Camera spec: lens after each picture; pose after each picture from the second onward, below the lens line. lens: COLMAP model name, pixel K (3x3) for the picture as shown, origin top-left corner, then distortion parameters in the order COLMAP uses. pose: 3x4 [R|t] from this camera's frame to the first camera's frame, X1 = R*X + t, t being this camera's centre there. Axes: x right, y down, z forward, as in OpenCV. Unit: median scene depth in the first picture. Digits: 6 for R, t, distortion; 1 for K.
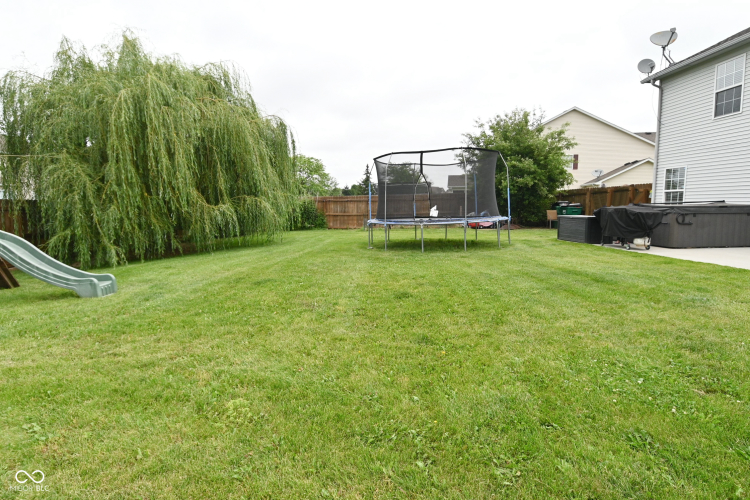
lens RADIAL K [[393.9, 0, 378.1], [0, 393.9, 245.4], [0, 0, 1]] dist [-0.000171, -0.014252]
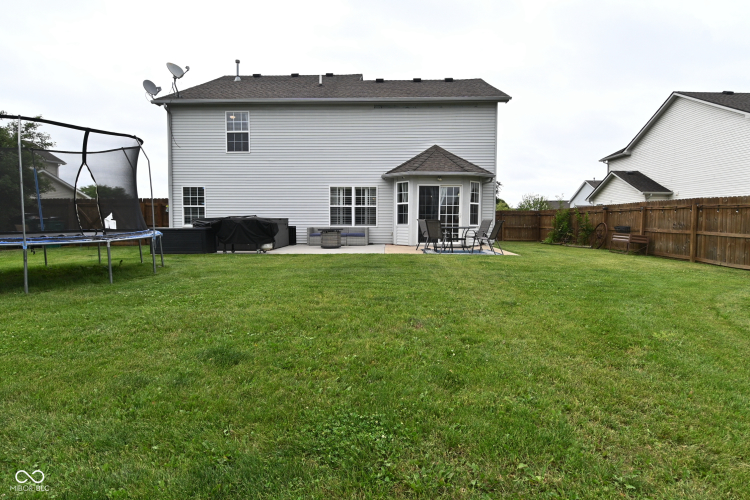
lens RADIAL K [[393.9, 0, 377.9], [0, 393.9, 249.4], [0, 0, 1]] dist [-0.000171, -0.014252]
pose [[0.074490, -0.064099, 0.995160, -0.391372], [0.098053, 0.993567, 0.056657, -0.025452], [-0.992389, 0.093358, 0.080296, 0.387867]]
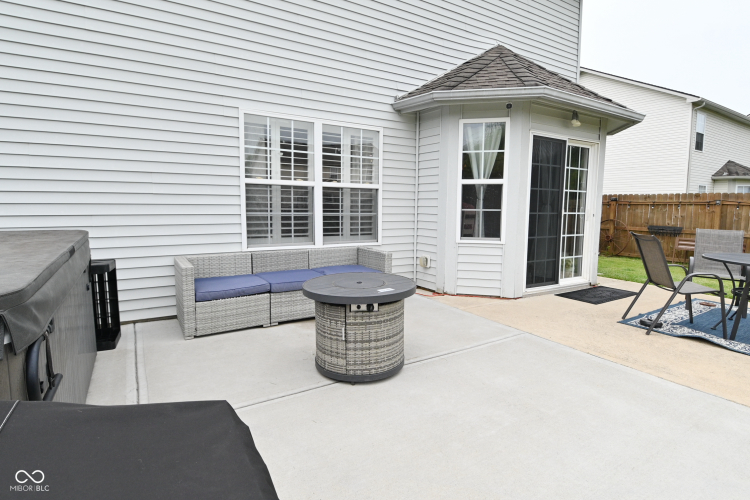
lens RADIAL K [[393.9, 0, 378.2], [0, 393.9, 247.6], [0, 0, 1]] dist [-0.000171, -0.014252]
pose [[-0.477361, -0.094270, 0.873636, 0.428717], [0.081375, 0.985213, 0.150773, -0.087359], [-0.874931, 0.143065, -0.462631, 0.682979]]
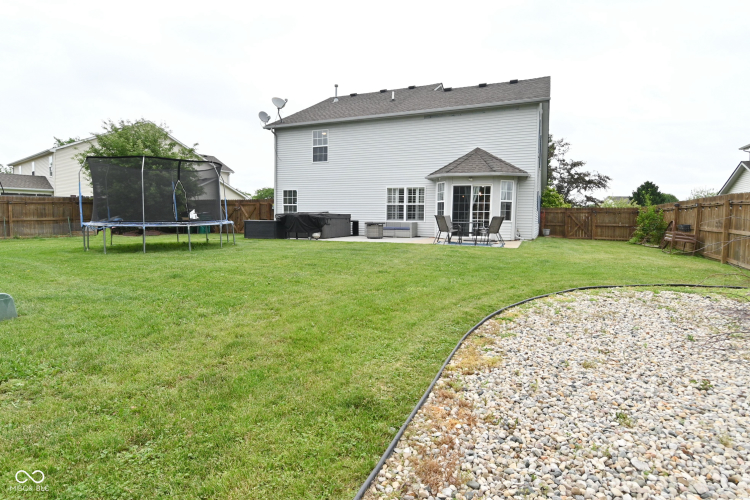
lens RADIAL K [[393.9, 0, 373.7], [0, 393.9, 251.0], [0, 0, 1]] dist [-0.000171, -0.014252]
pose [[0.442592, -0.063624, 0.894463, -0.506179], [0.076870, 0.996500, 0.032846, 0.015869], [-0.893422, 0.054220, 0.445934, 0.031646]]
